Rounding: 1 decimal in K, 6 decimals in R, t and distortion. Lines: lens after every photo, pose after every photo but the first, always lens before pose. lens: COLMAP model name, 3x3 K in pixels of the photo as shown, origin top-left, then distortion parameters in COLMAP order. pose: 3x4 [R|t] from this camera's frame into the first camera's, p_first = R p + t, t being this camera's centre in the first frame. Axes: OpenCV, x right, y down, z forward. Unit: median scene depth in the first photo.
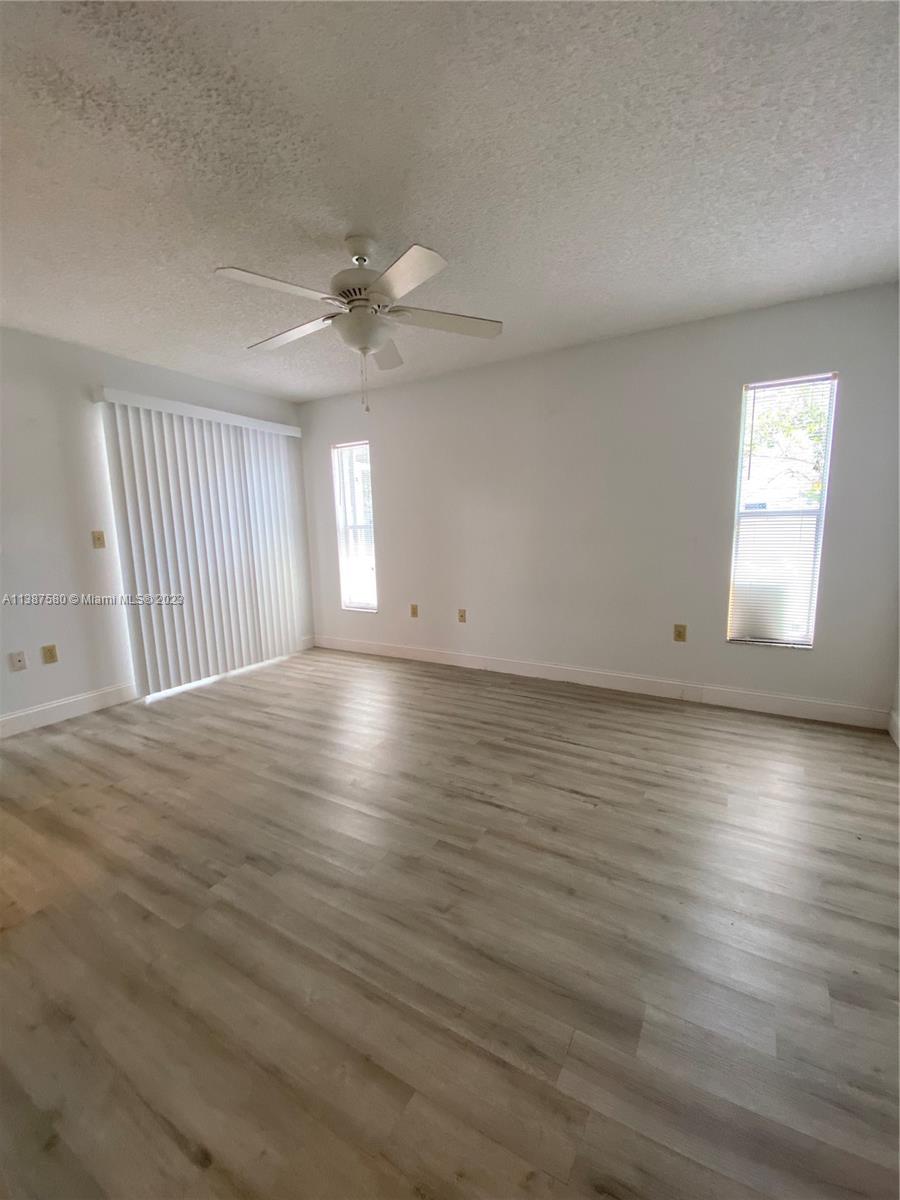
lens RADIAL K [[484.7, 0, 449.5], [0, 484.7, 602.0], [0, 0, 1]] dist [0.013408, -0.015274]
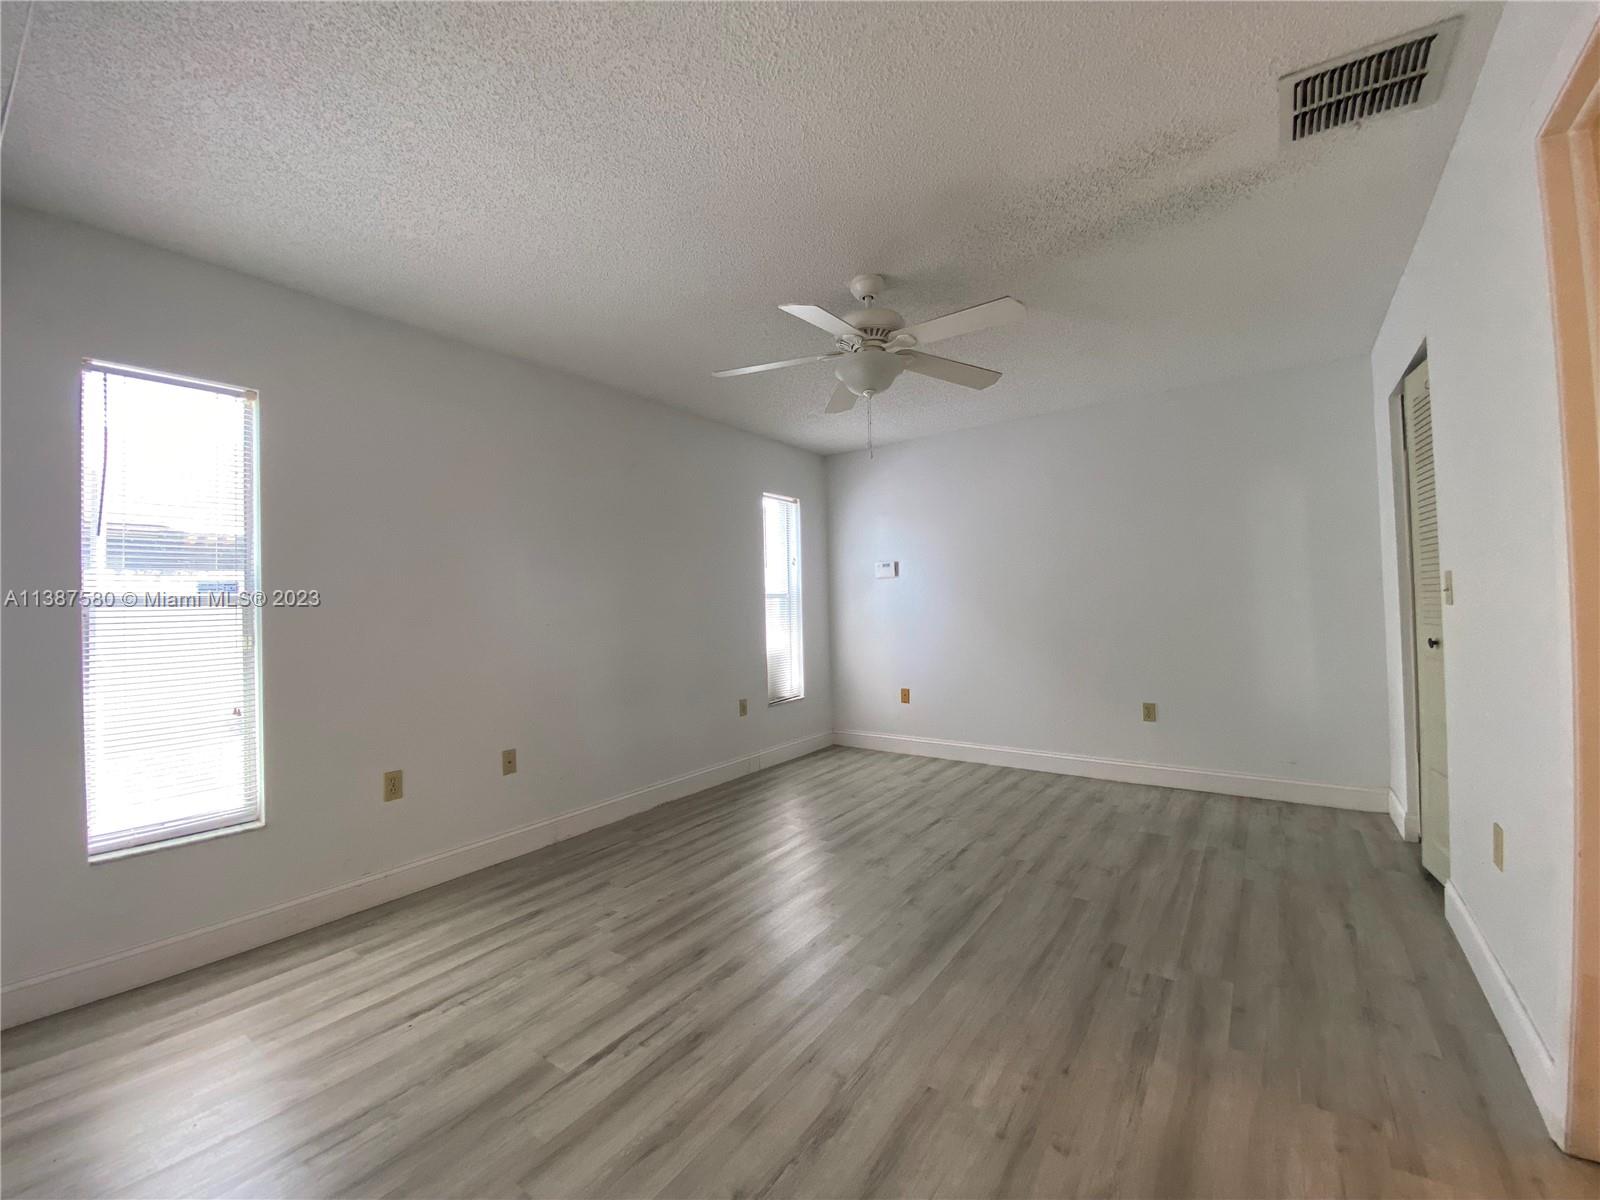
lens RADIAL K [[646.2, 0, 796.6], [0, 646.2, 597.6], [0, 0, 1]] dist [0.013408, -0.015274]
pose [[0.102485, 0.029124, 0.994308, -1.289567], [0.181841, 0.982180, -0.047511, -0.120733], [-0.977973, 0.185675, 0.095363, 1.045096]]
